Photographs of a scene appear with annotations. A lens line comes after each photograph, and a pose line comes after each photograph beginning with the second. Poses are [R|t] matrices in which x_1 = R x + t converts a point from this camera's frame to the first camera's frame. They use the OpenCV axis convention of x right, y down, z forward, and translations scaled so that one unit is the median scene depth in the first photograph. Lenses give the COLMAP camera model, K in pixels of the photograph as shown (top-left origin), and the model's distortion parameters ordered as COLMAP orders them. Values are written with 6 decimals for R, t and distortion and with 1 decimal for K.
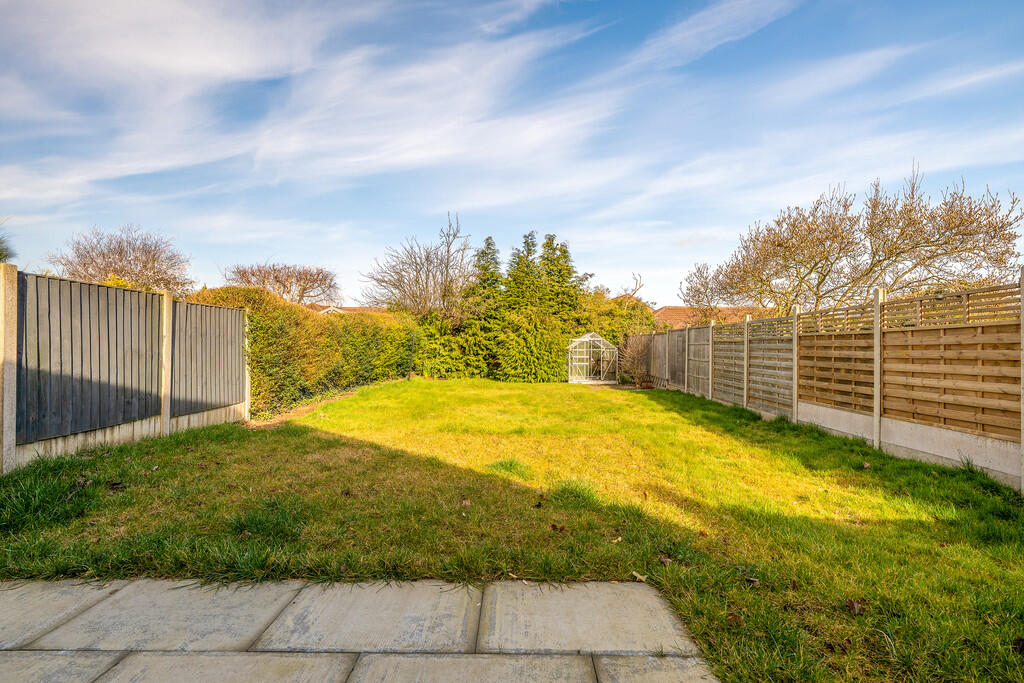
lens RADIAL K [[474.7, 0, 517.5], [0, 474.7, 346.2], [0, 0, 1]] dist [0.001156, -0.001411]
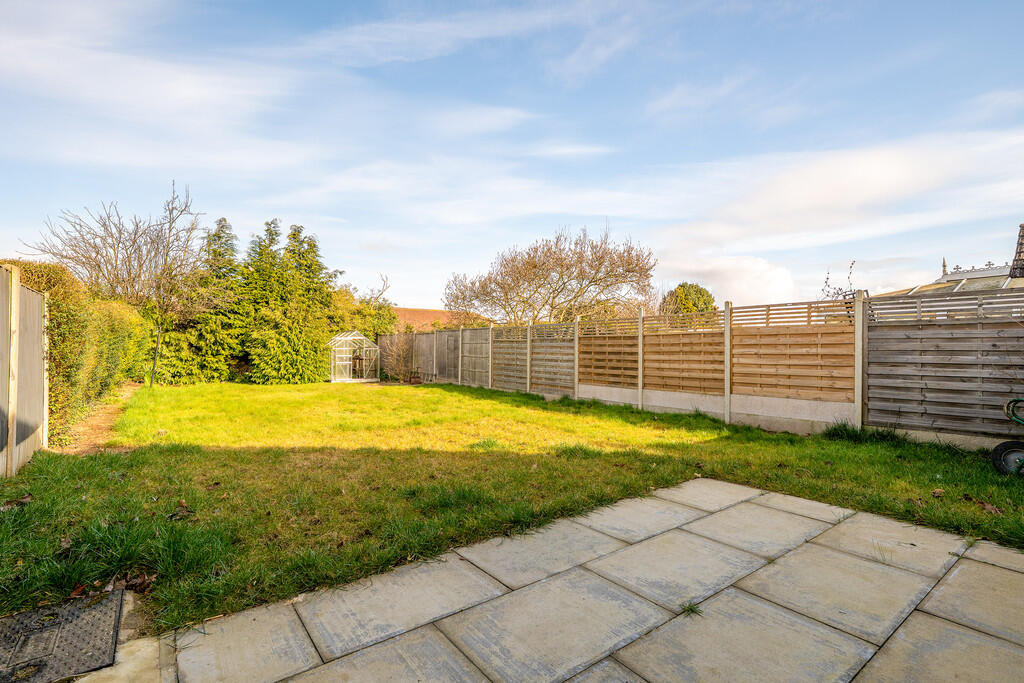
lens RADIAL K [[474.7, 0, 509.5], [0, 474.7, 342.2], [0, 0, 1]] dist [0.001156, -0.001411]
pose [[0.798976, 0.001466, 0.601361, -0.192595], [0.001978, 0.999985, -0.005065, -0.000007], [-0.601360, 0.005236, 0.798961, 0.001530]]
